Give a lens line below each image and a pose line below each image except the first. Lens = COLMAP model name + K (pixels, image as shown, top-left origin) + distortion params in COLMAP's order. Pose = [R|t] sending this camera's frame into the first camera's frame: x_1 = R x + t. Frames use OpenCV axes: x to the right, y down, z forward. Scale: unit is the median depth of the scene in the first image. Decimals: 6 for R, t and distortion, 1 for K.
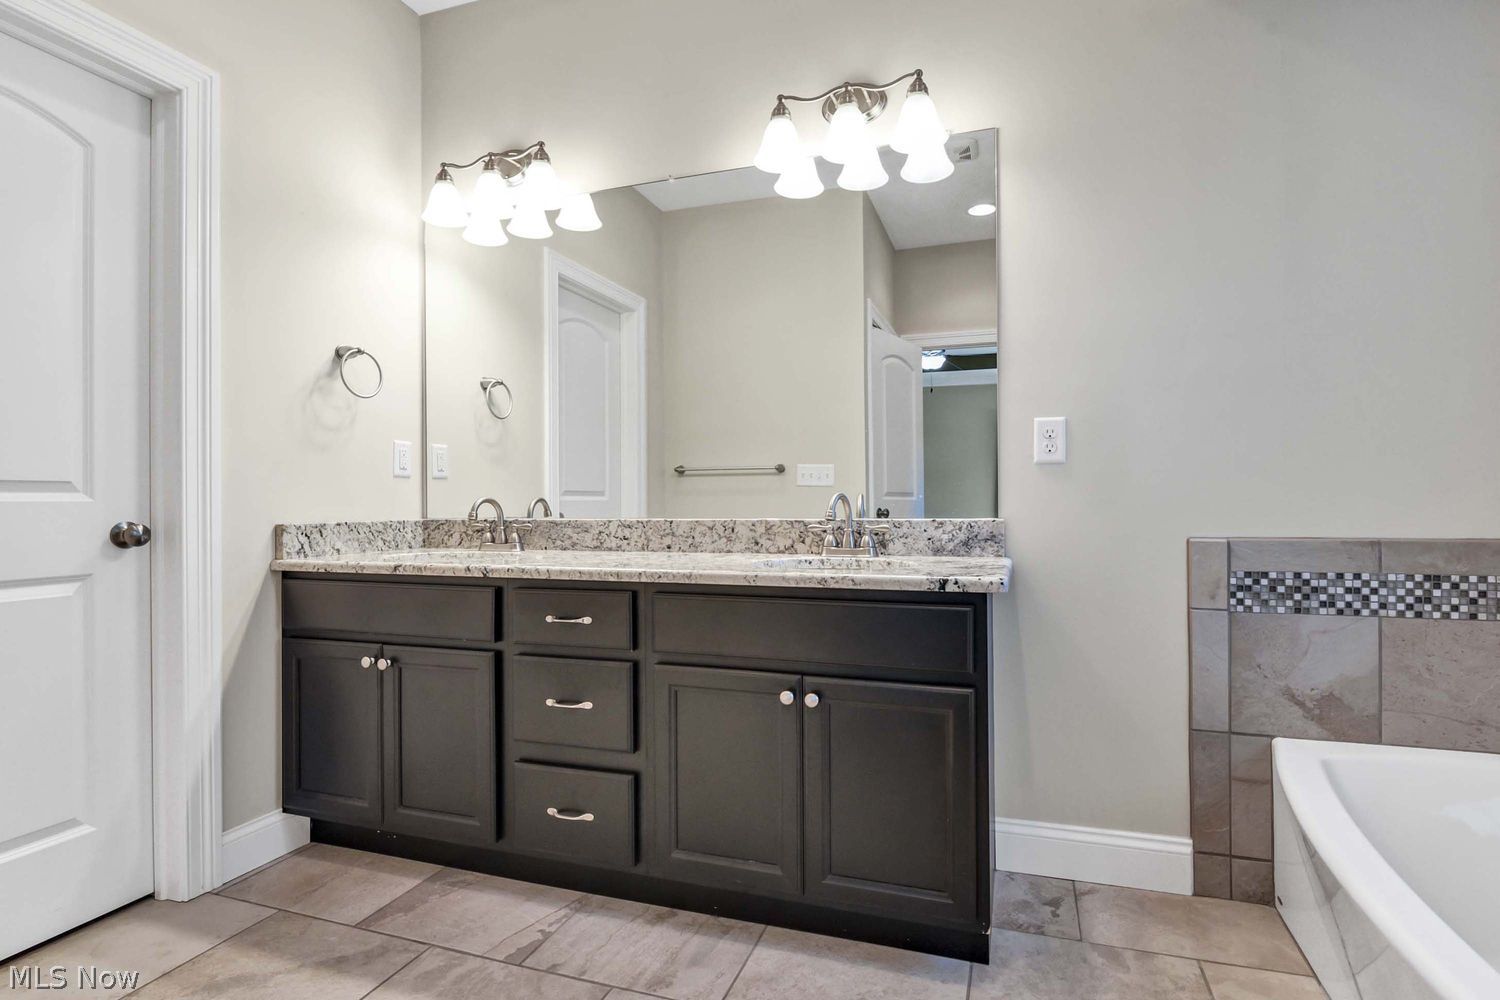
lens RADIAL K [[723.1, 0, 754.0], [0, 723.1, 495.2], [0, 0, 1]] dist [-0.003406, -0.001882]
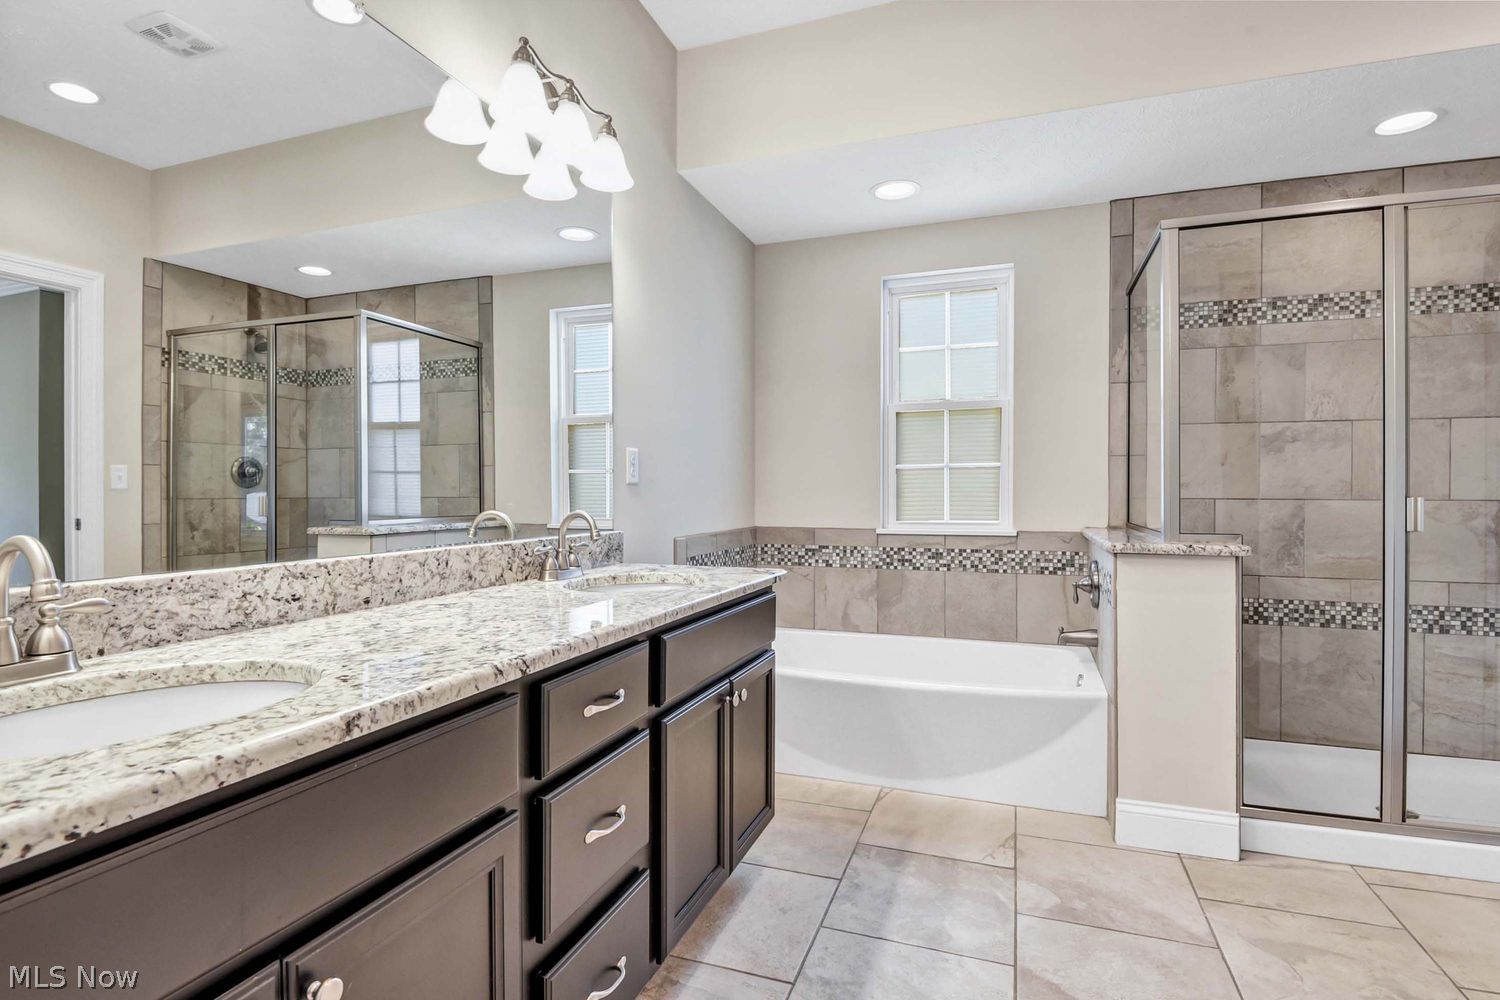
lens RADIAL K [[723.1, 0, 761.2], [0, 723.1, 499.1], [0, 0, 1]] dist [-0.003406, -0.001882]
pose [[0.034925, 0.001437, 0.999389, -0.739722], [-0.001897, 0.999997, -0.001371, -0.016230], [-0.999388, -0.001848, 0.034927, 0.650775]]
